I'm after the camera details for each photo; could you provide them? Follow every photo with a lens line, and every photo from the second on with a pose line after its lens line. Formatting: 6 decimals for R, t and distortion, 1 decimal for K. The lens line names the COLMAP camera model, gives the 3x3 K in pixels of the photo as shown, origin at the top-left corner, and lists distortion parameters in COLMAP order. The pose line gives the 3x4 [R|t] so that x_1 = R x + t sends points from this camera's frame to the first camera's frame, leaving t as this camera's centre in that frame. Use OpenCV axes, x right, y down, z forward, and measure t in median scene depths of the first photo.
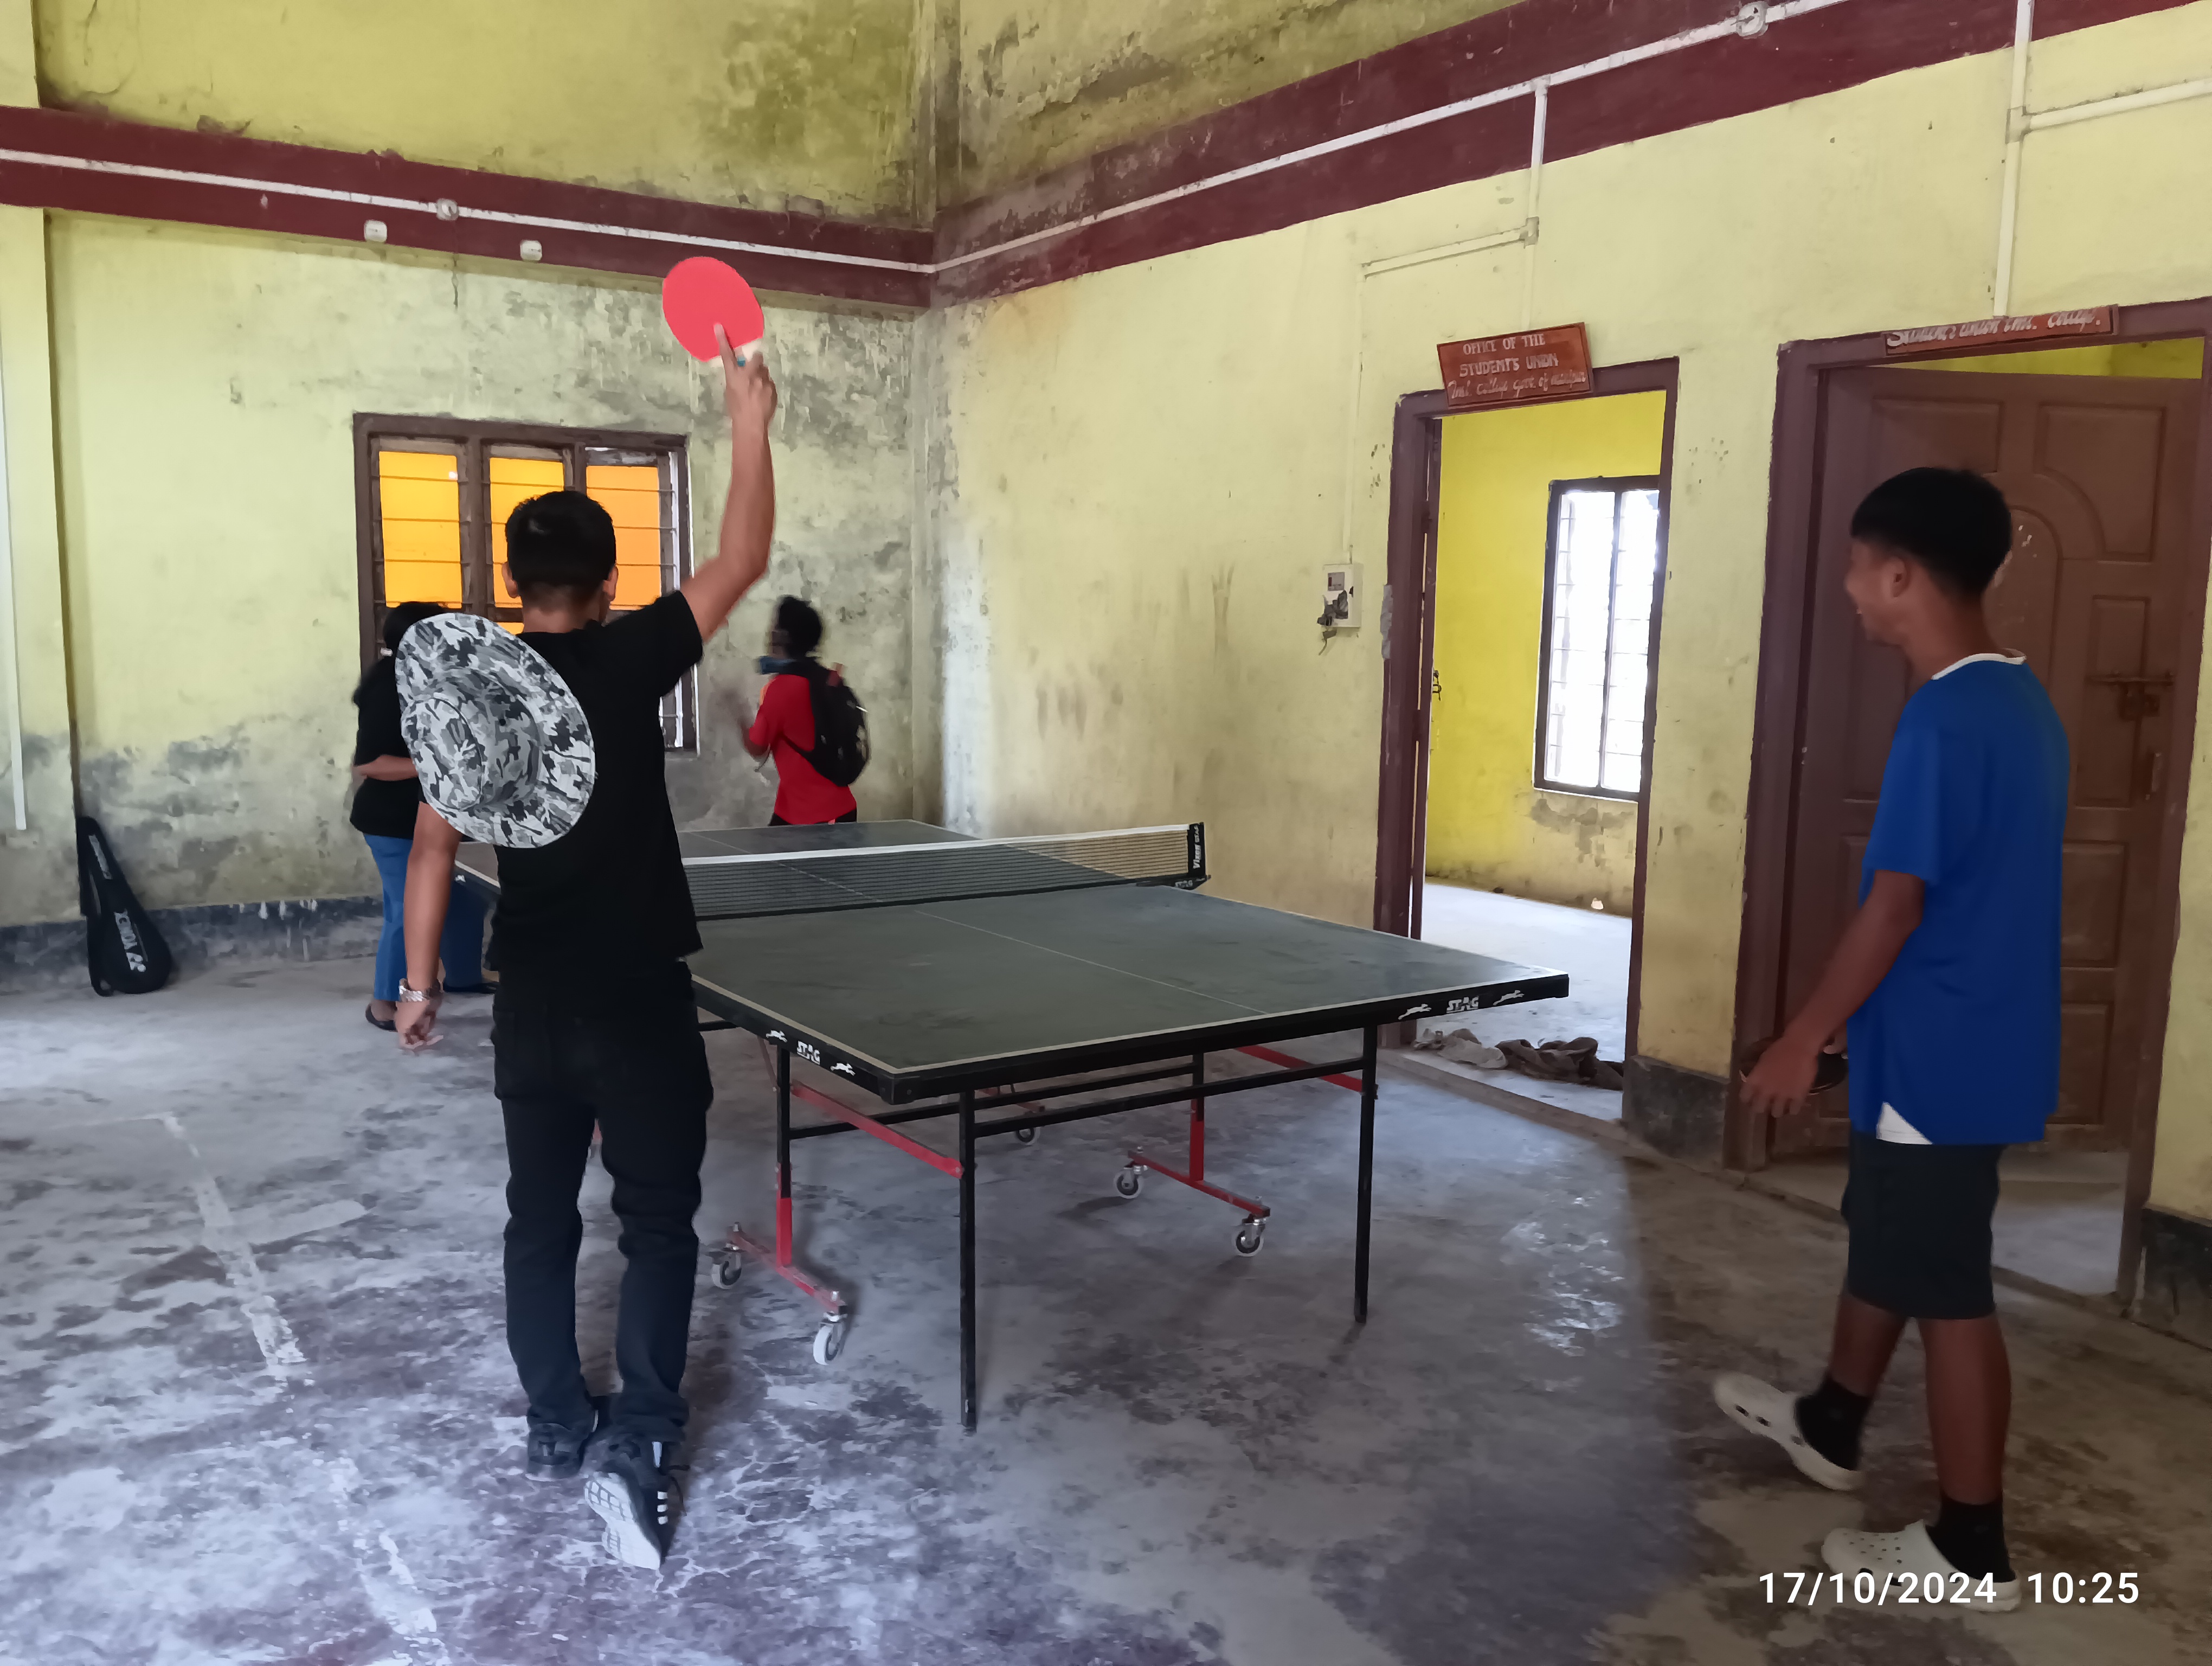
lens RADIAL K [[1828.8, 0, 1109.4], [0, 1828.8, 838.7], [0, 0, 1]] dist [0.130025, -0.151060]
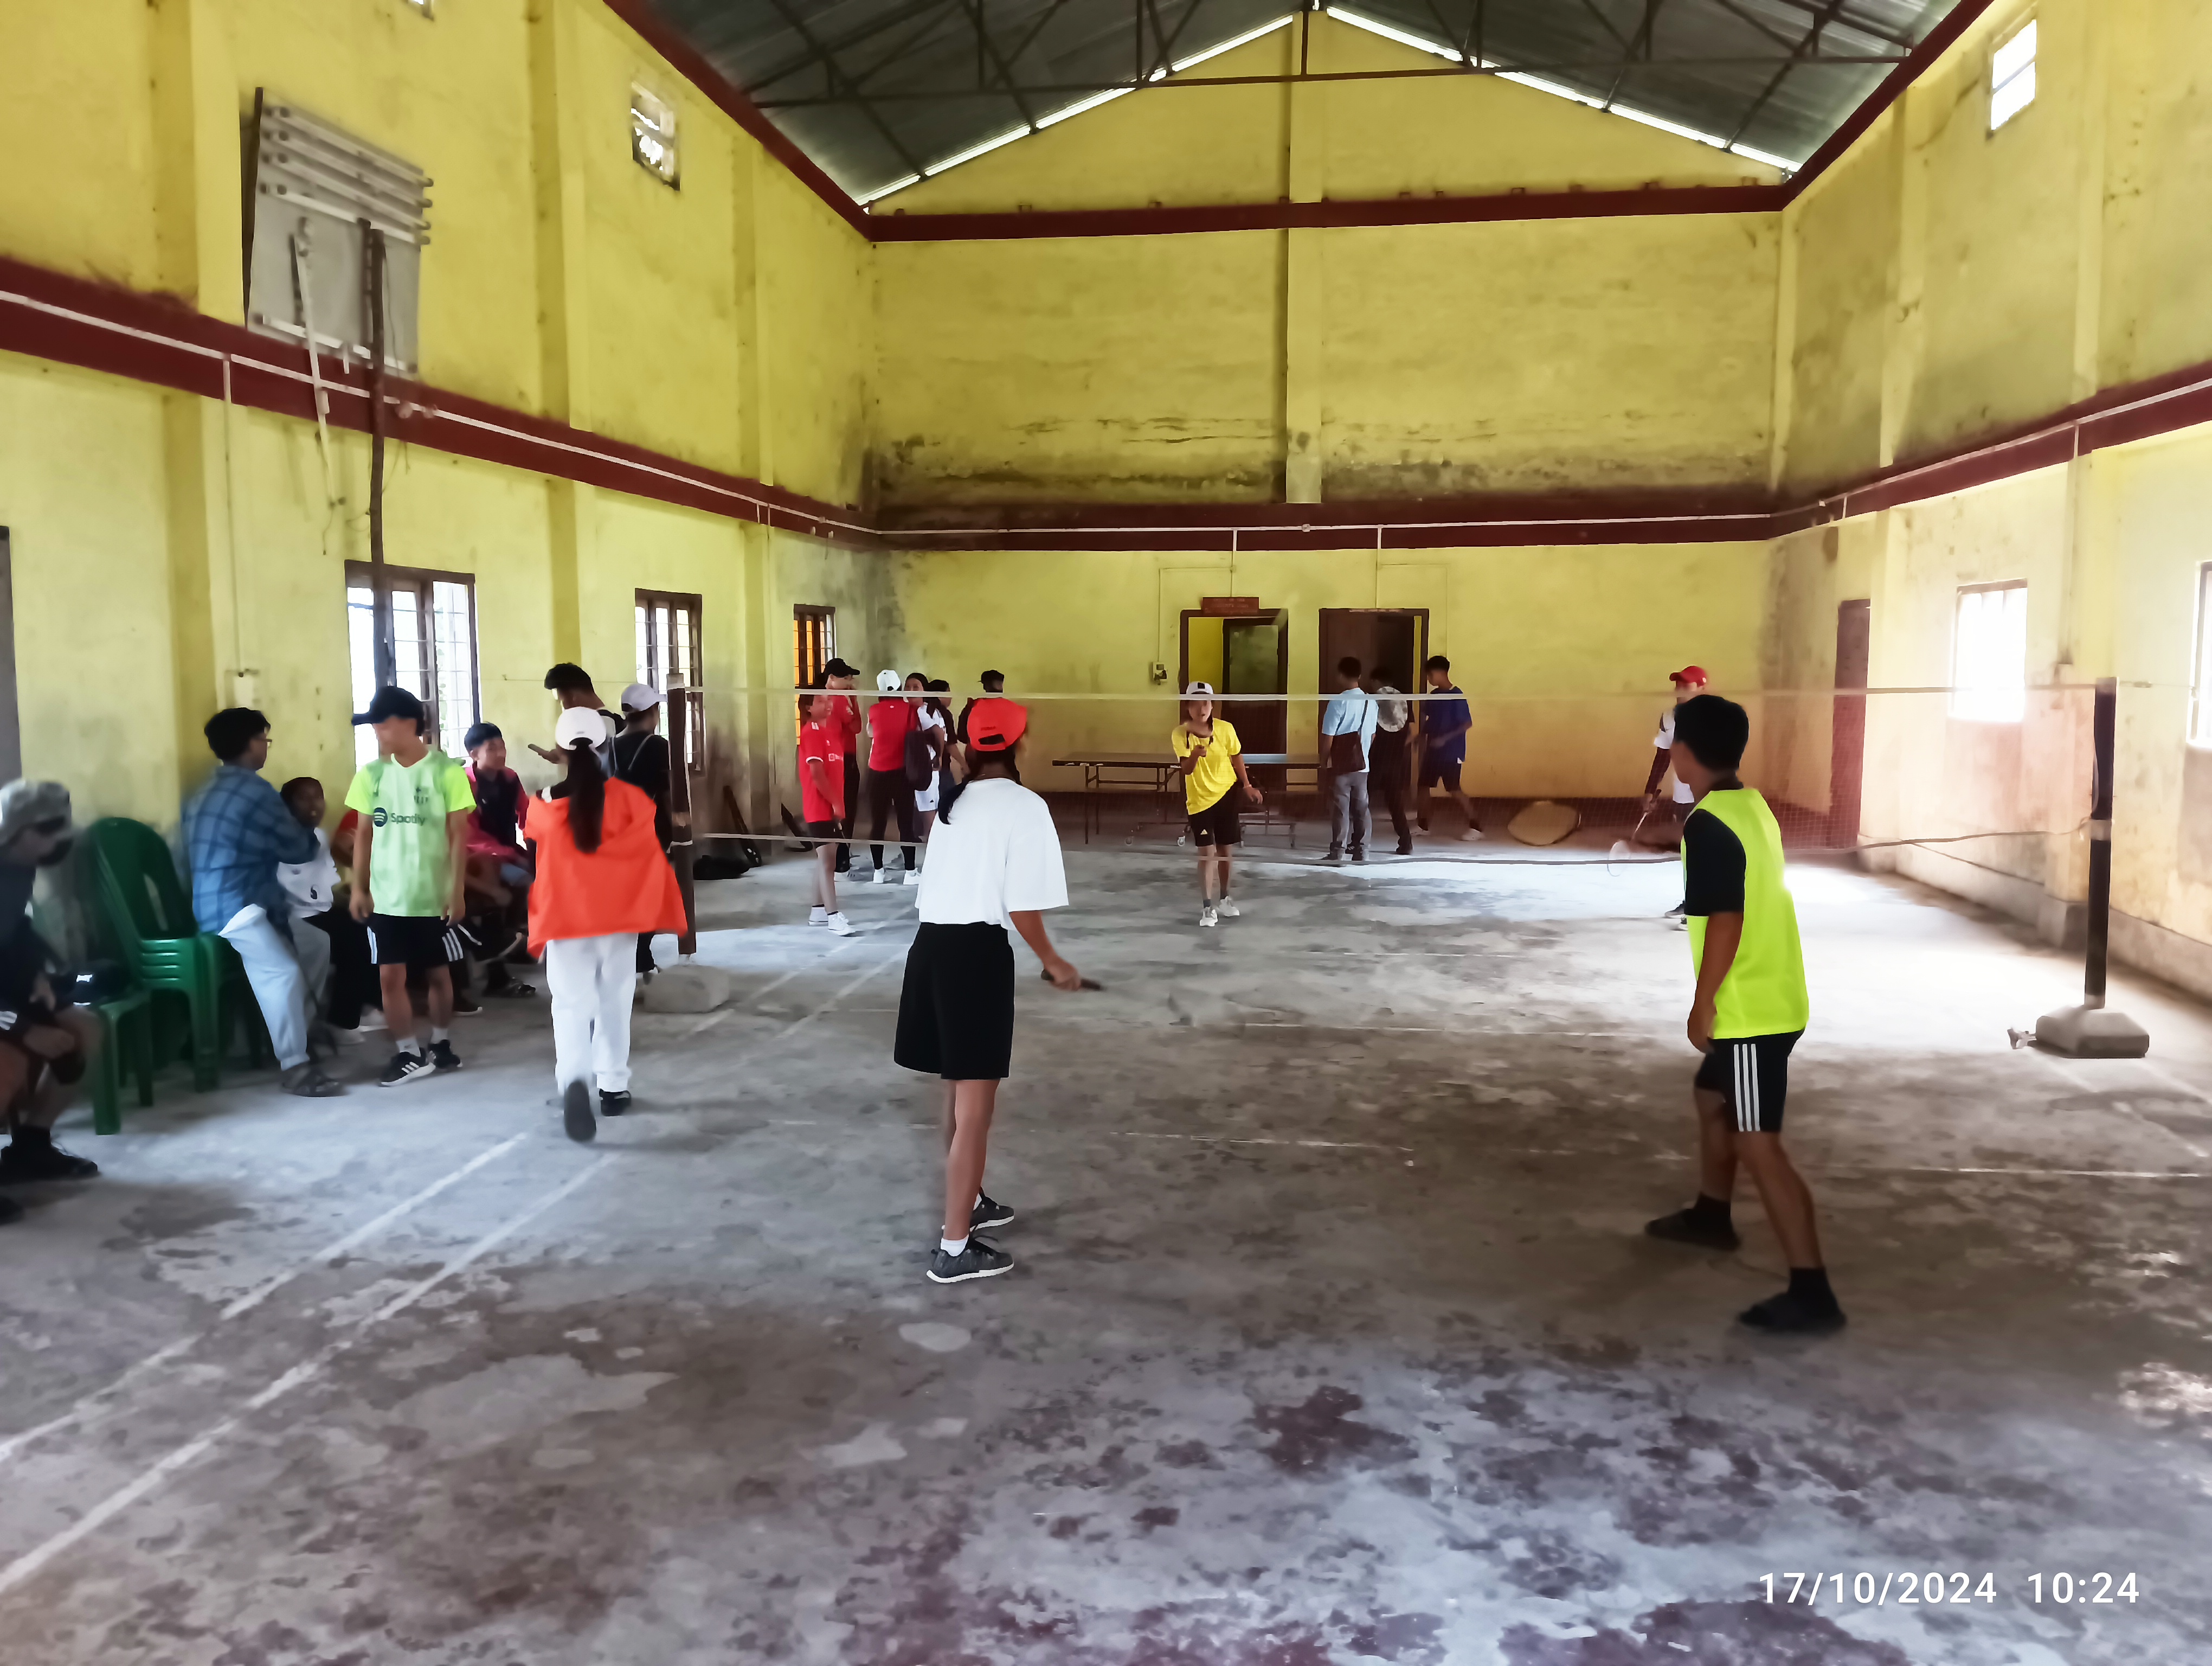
lens RADIAL K [[1828.8, 0, 1109.4], [0, 1828.8, 838.7], [0, 0, 1]] dist [0.130025, -0.151060]
pose [[0.633739, -0.094799, 0.767716, -1.794387], [0.111537, 0.993290, 0.030581, 0.029731], [-0.765463, 0.066248, 0.640060, -0.677410]]
